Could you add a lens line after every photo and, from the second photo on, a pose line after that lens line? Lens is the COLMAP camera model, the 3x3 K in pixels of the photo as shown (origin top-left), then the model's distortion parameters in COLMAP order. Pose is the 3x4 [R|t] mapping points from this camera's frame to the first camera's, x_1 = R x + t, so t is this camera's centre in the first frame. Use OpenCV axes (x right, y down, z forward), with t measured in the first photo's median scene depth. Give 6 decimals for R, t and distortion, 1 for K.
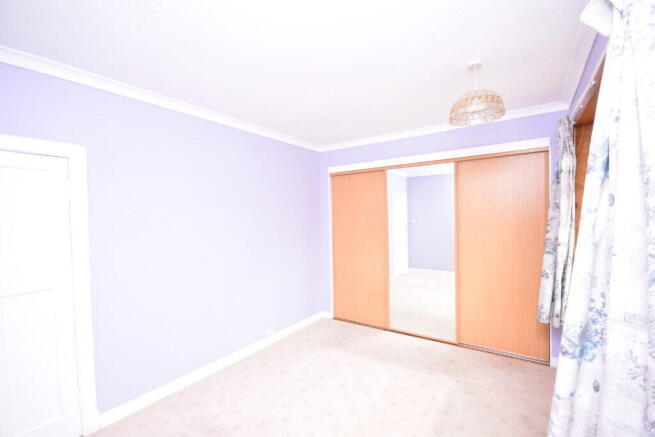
lens RADIAL K [[286.2, 0, 331.0], [0, 286.2, 219.3], [0, 0, 1]] dist [-0.000348, -0.008606]
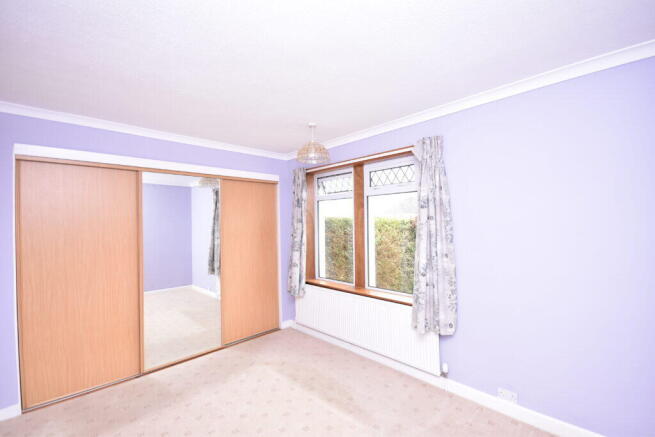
lens RADIAL K [[286.2, 0, 331.0], [0, 286.2, 219.3], [0, 0, 1]] dist [-0.000348, -0.008606]
pose [[0.173511, 0.031802, 0.984318, -0.722648], [0.030582, 0.998822, -0.037662, 0.009802], [-0.984357, 0.036637, 0.172334, 0.500587]]
